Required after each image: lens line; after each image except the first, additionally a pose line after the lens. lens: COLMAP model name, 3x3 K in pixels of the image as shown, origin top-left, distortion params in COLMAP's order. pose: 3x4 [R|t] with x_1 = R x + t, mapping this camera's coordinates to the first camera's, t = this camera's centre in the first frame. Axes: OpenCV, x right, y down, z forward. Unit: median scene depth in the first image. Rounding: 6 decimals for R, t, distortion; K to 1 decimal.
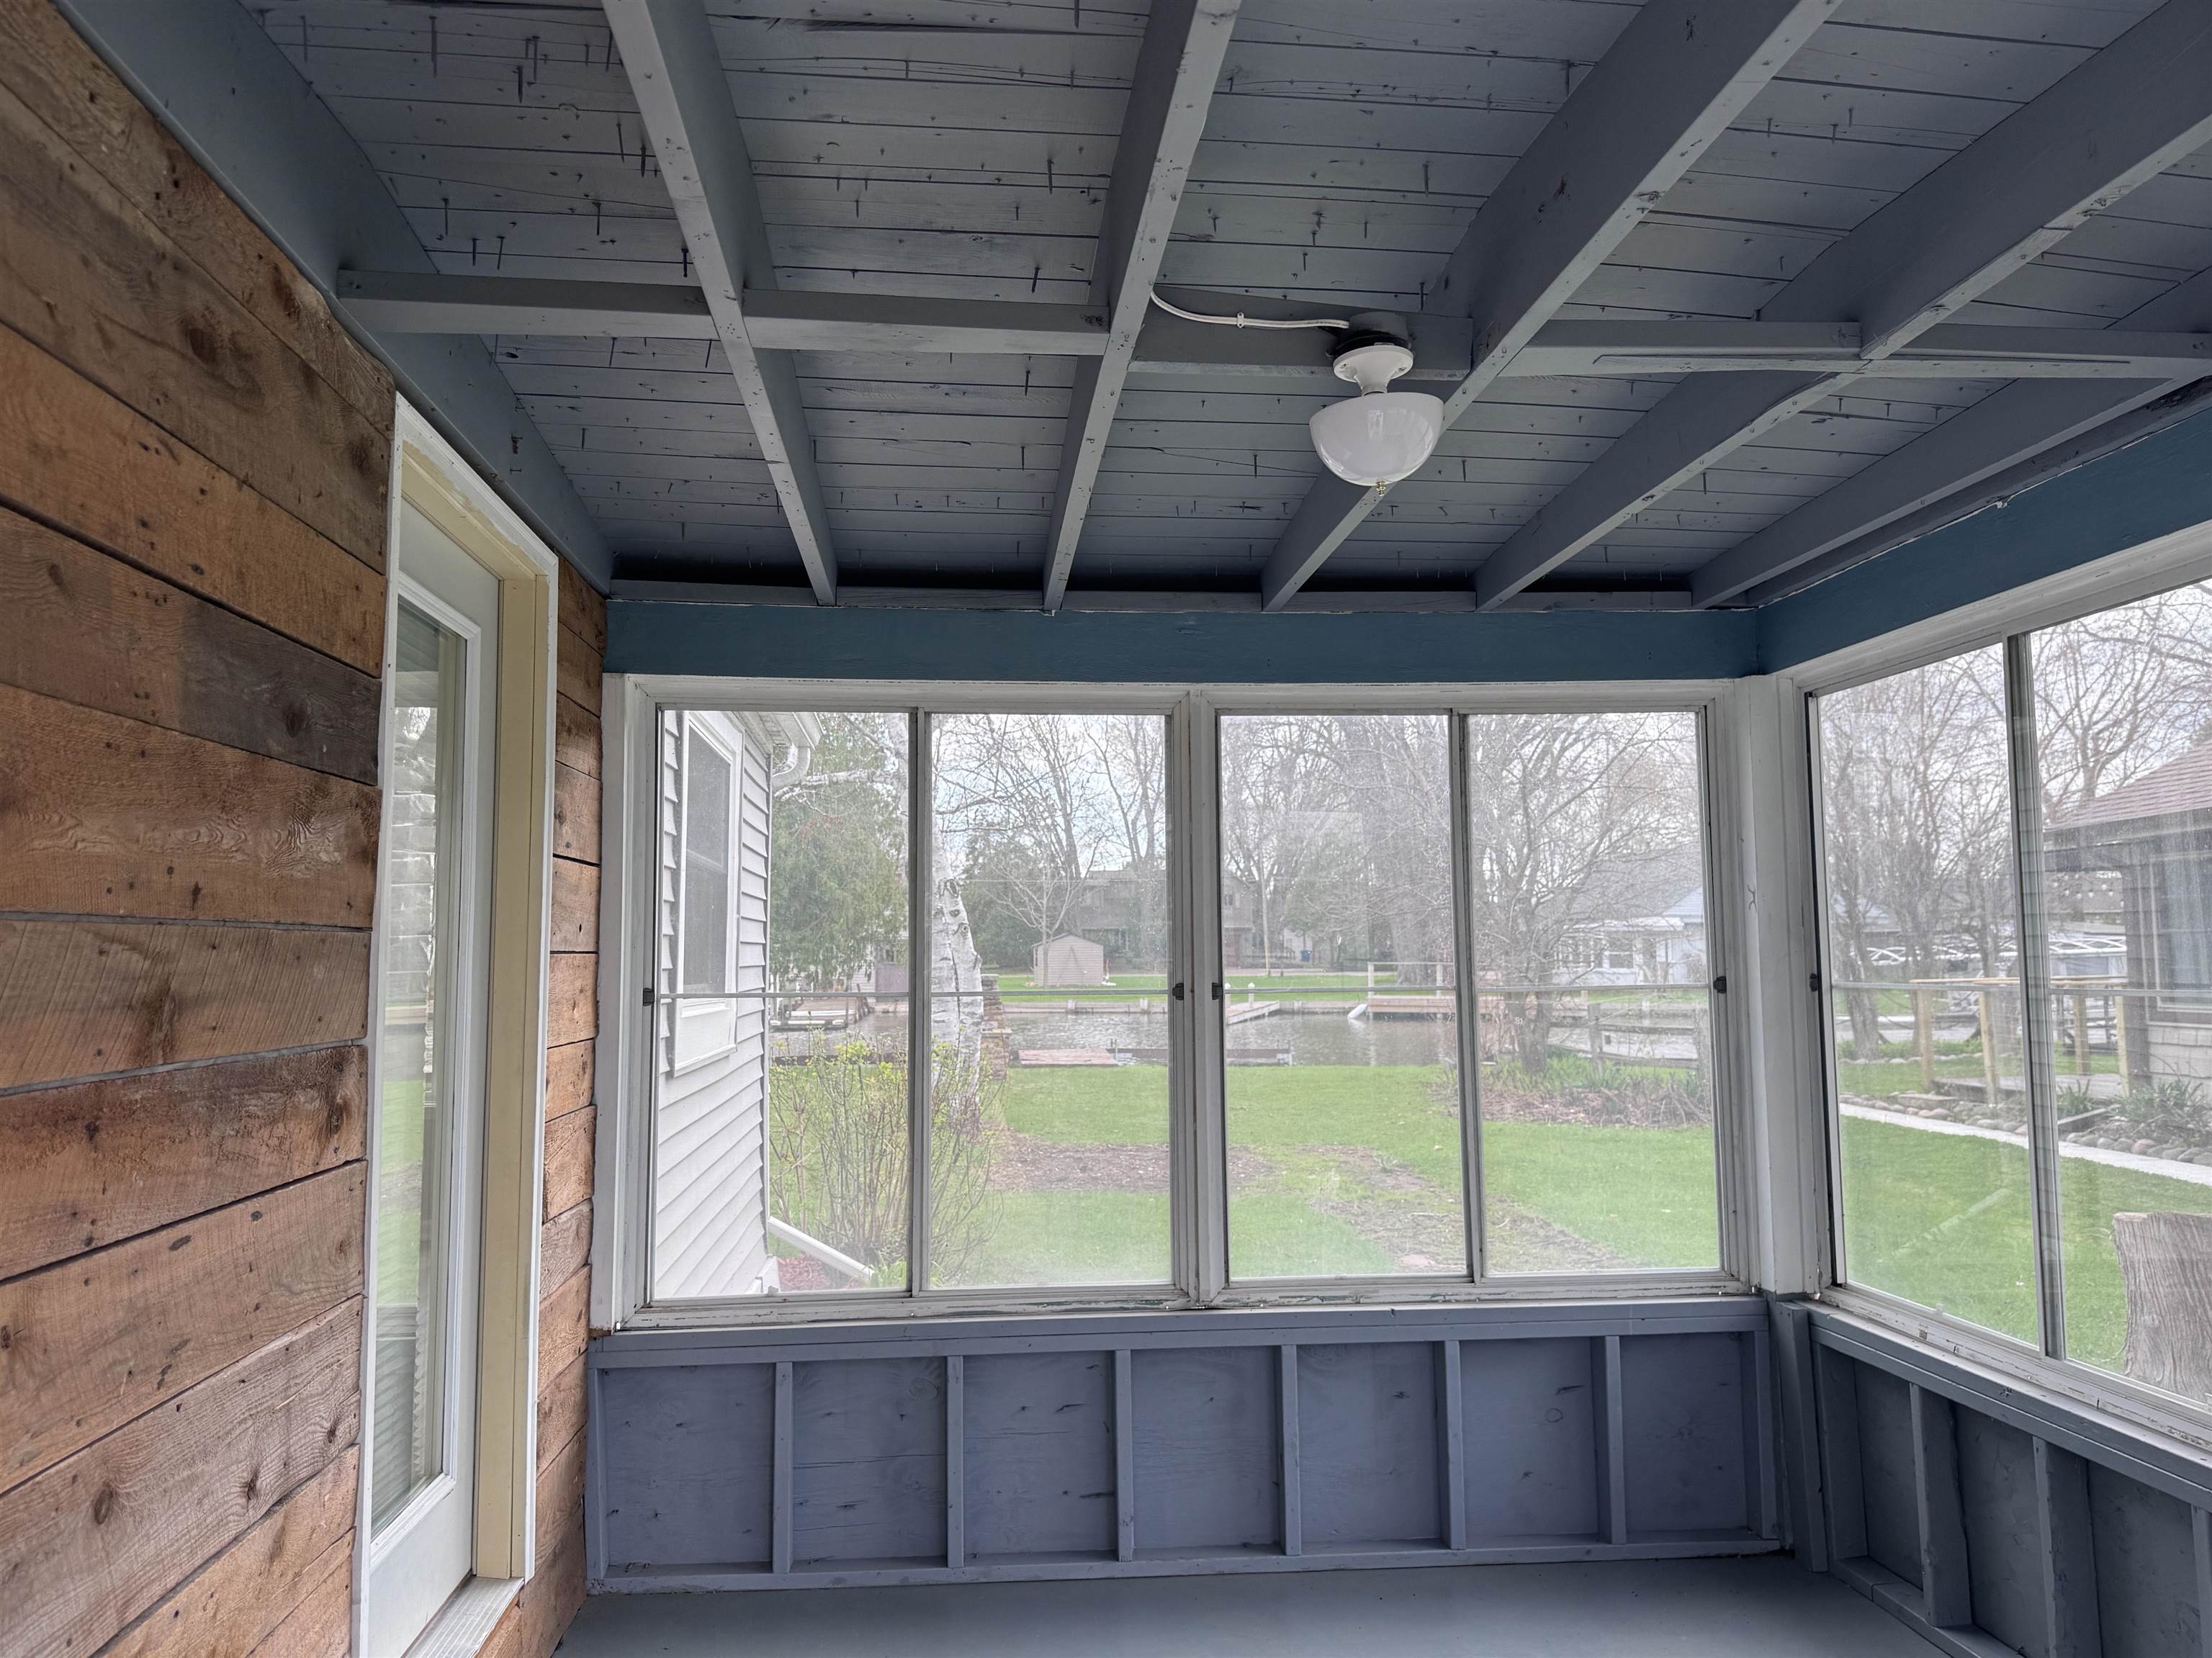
lens RADIAL K [[1557.7, 0, 1106.0], [0, 1557.7, 829.0], [0, 0, 1]] dist [0.034648, 0.000349]
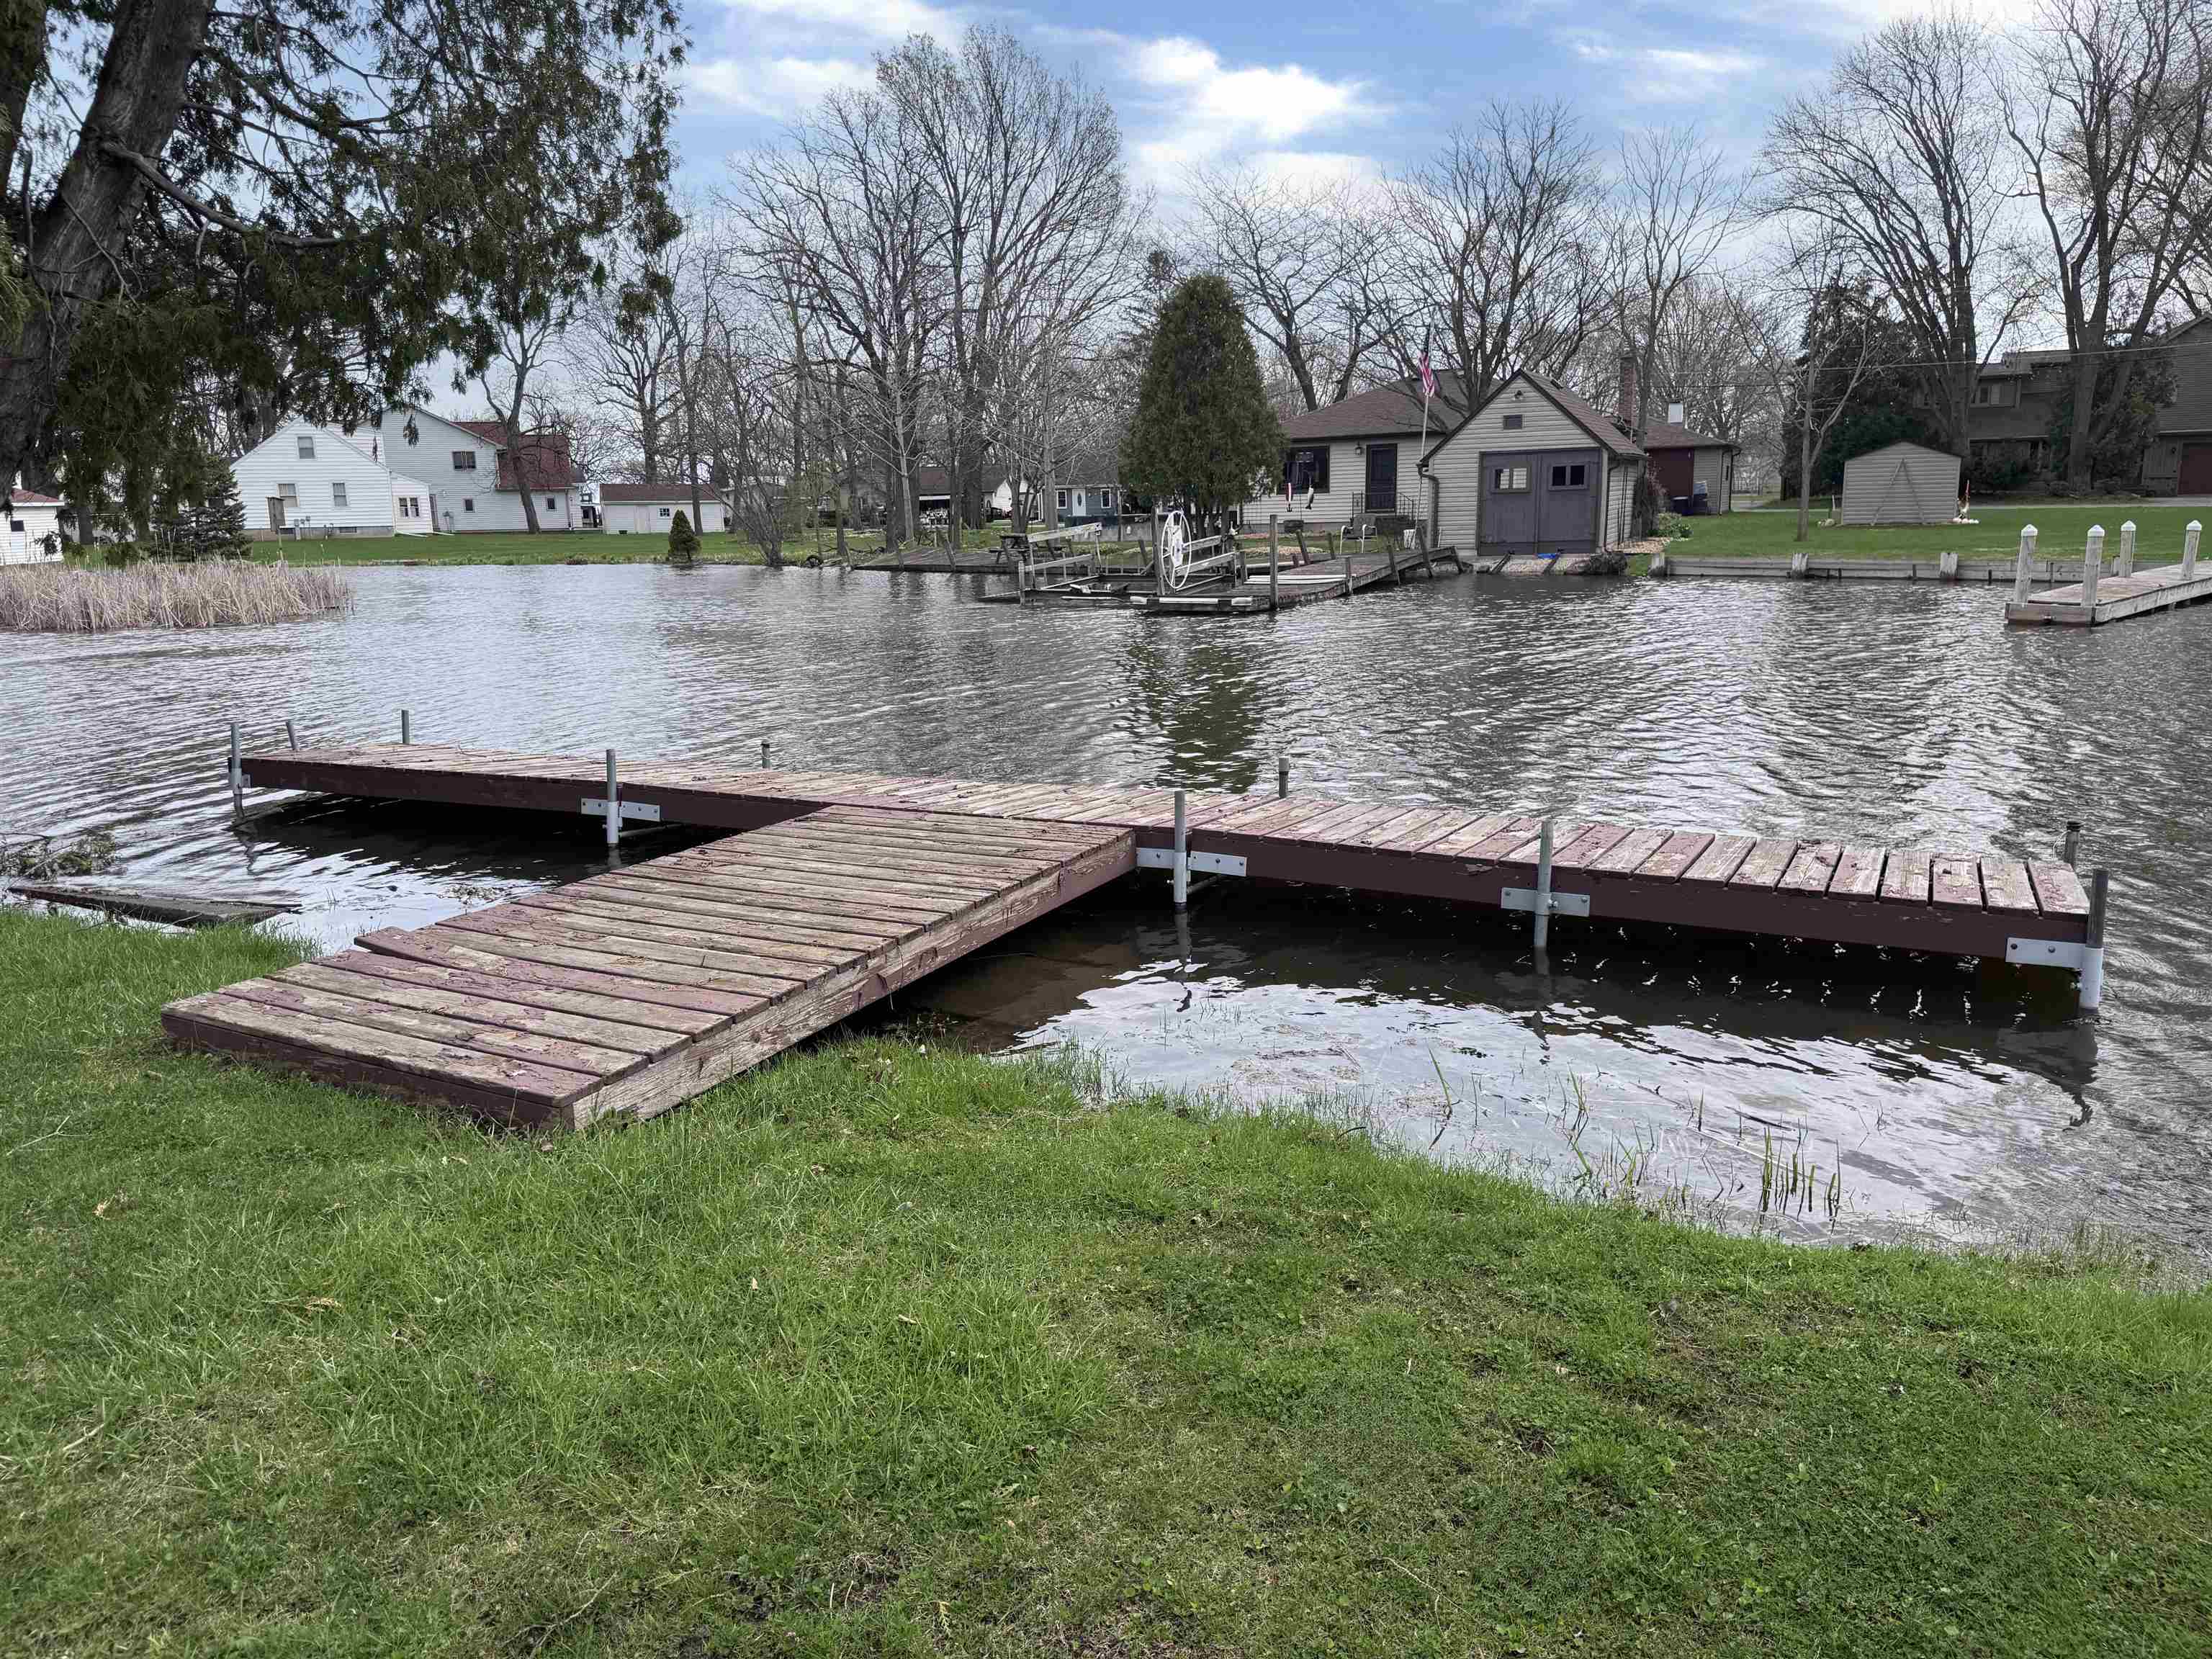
lens RADIAL K [[1557.8, 0, 1106.0], [0, 1557.8, 829.5], [0, 0, 1]] dist [0.034648, 0.000349]
pose [[0.856275, 0.099440, -0.506857, 0.029740], [0.051459, 0.959988, 0.275273, 0.019056], [0.513950, -0.261792, 0.816897, 0.200135]]
